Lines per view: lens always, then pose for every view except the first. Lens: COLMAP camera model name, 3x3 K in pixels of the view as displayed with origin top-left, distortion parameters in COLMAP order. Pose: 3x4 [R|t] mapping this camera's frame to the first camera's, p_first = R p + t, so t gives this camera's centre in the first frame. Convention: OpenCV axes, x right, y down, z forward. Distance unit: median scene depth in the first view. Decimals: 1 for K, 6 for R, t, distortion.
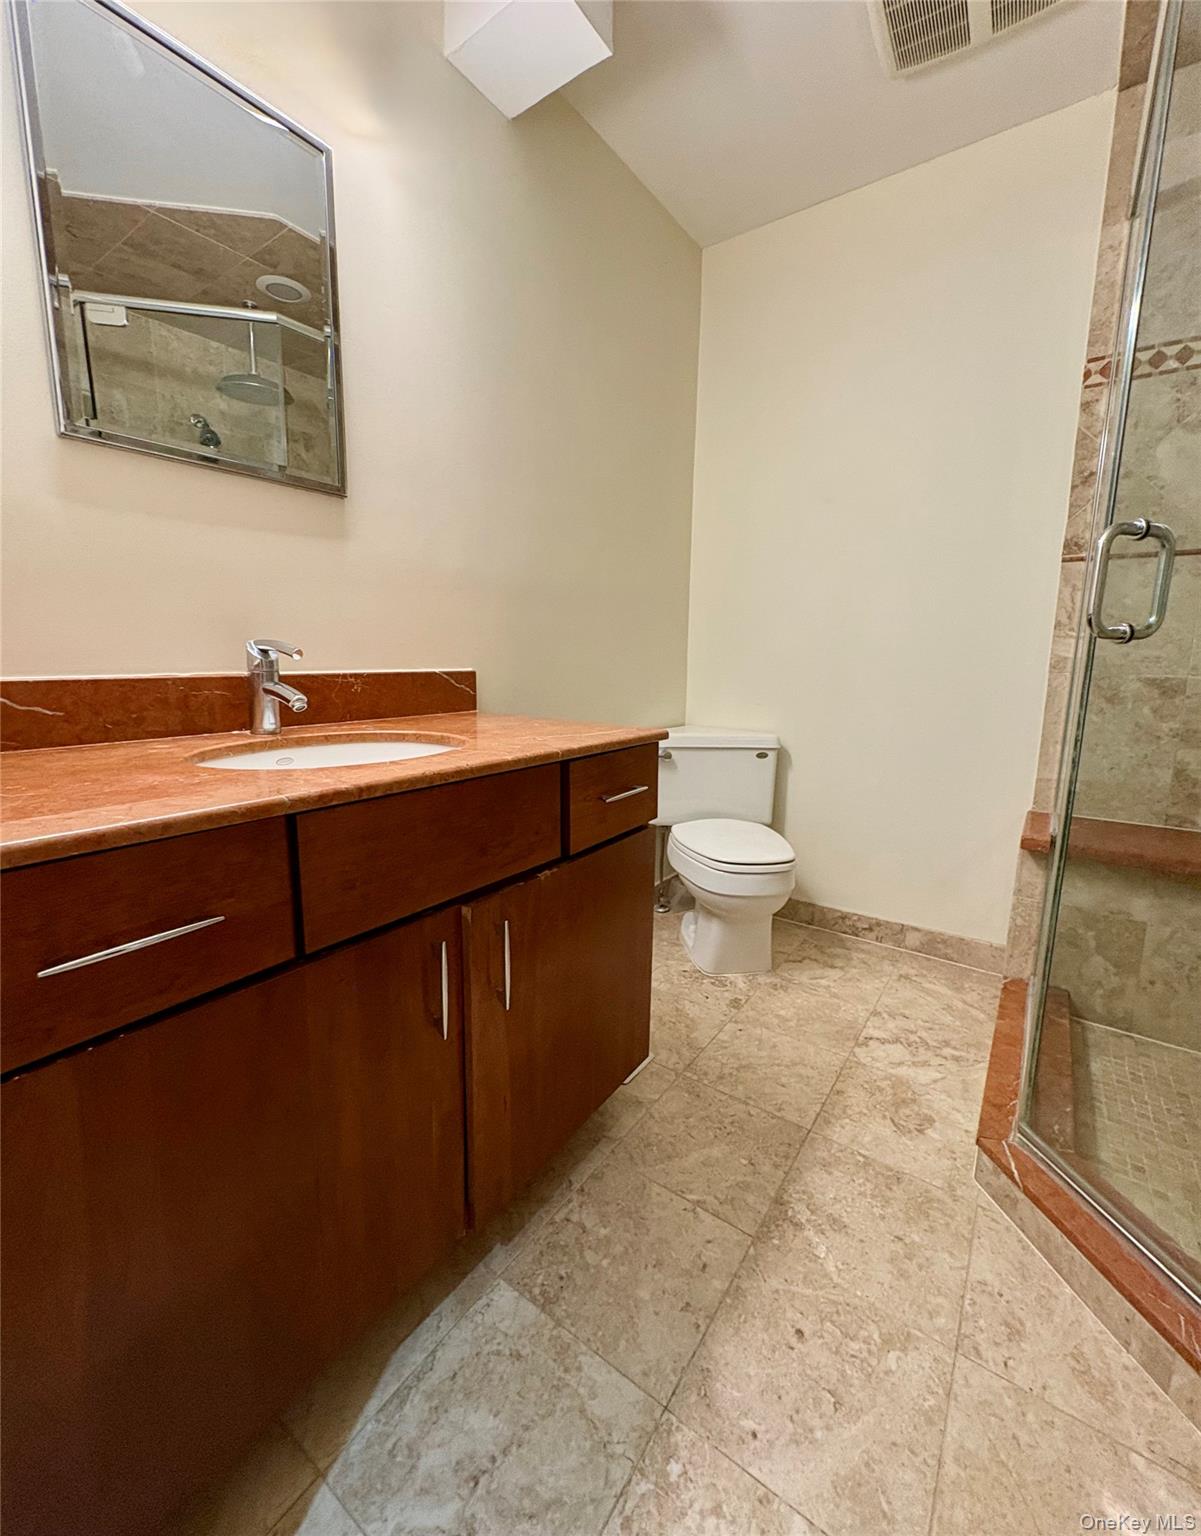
lens RADIAL K [[639.7, 0, 600.3], [0, 639.7, 758.3], [0, 0, 1]] dist [-0.000827, 0.000075]
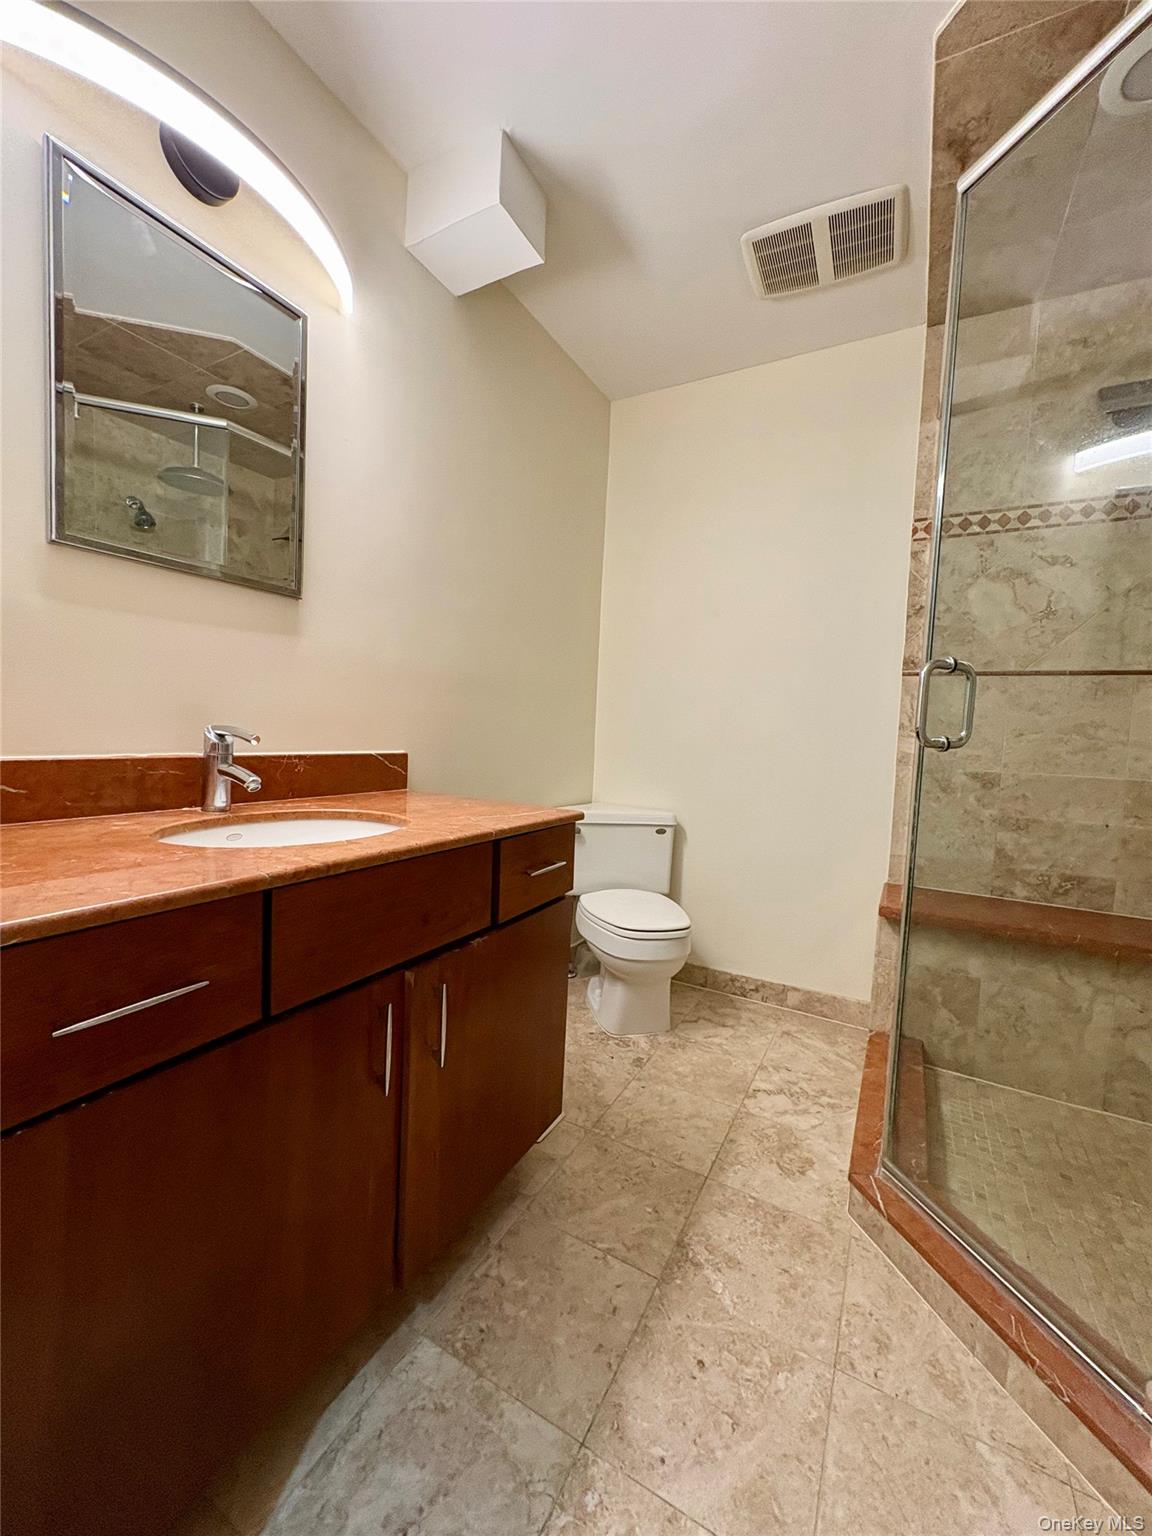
lens RADIAL K [[613.8, 0, 575.2], [0, 613.8, 767.3], [0, 0, 1]] dist [-0.001138, 0.000193]
pose [[0.993121, 0.023390, 0.114732, -0.031655], [-0.012048, 0.995057, -0.098567, -0.012787], [-0.116470, 0.096507, 0.988494, -0.077806]]
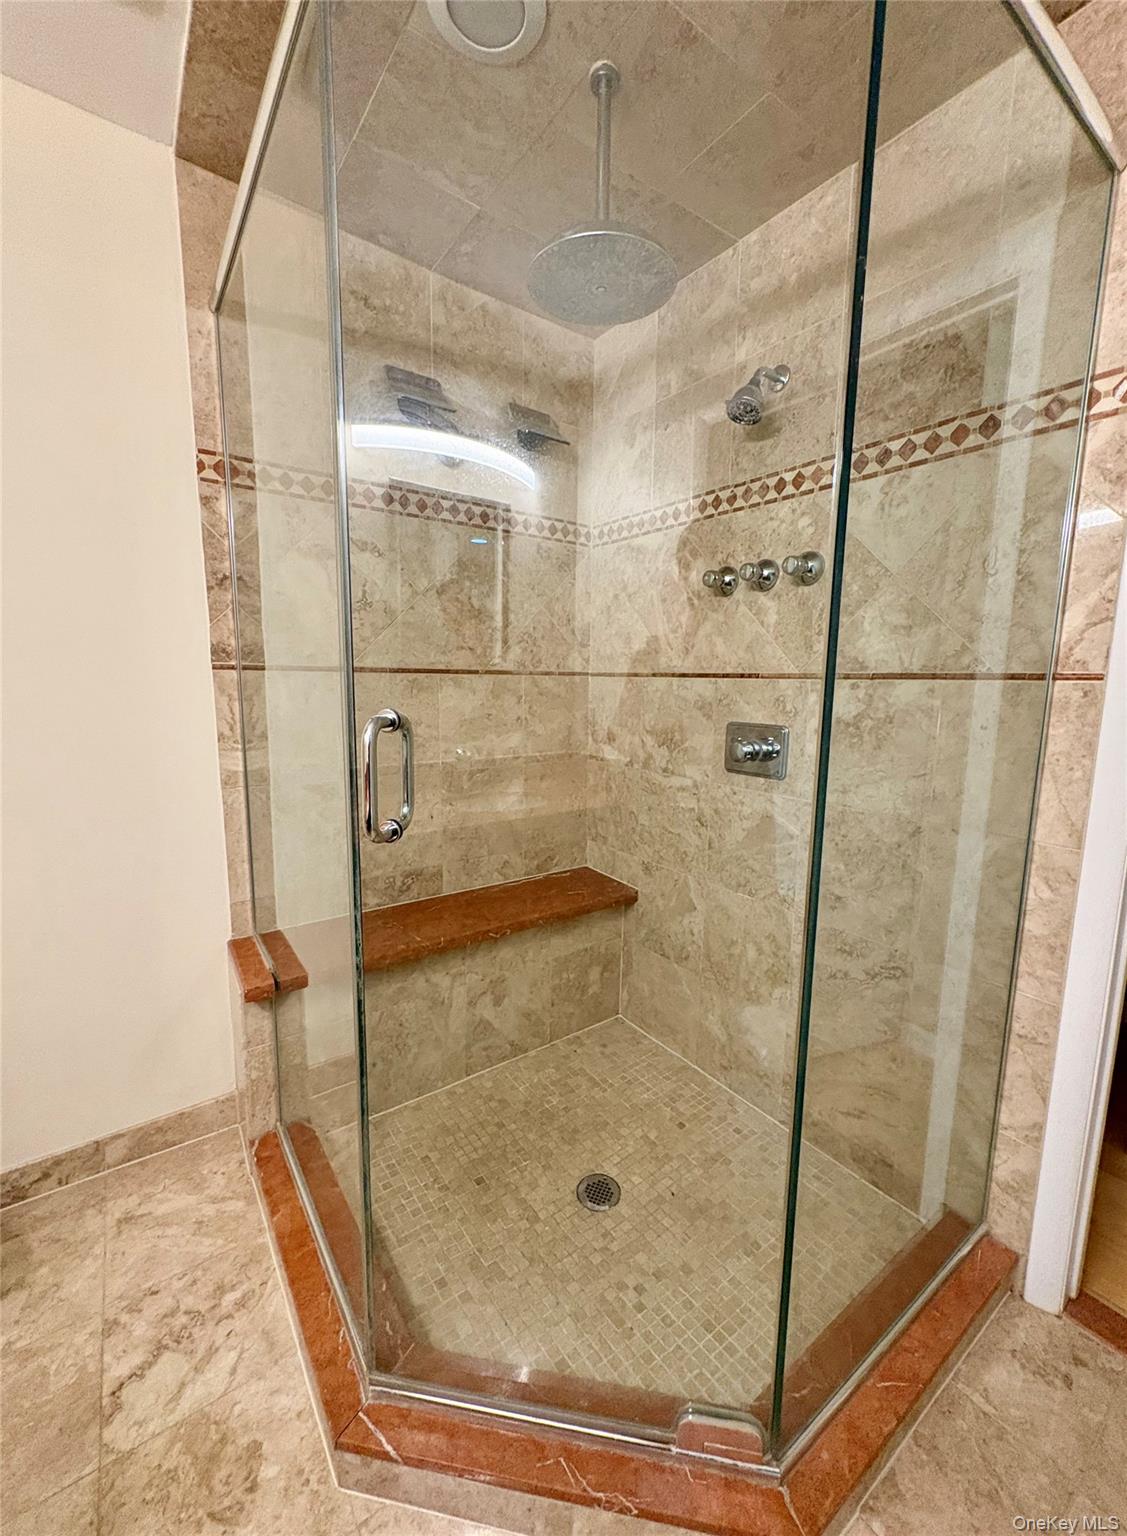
lens RADIAL K [[609.7, 0, 572.1], [0, 609.7, 764.9], [0, 0, 1]] dist [0.000502, 0.000039]
pose [[0.312466, -0.138812, 0.939732, 0.067041], [0.145026, 0.984640, 0.097224, -0.218858], [-0.938793, 0.105906, 0.327798, 0.308357]]
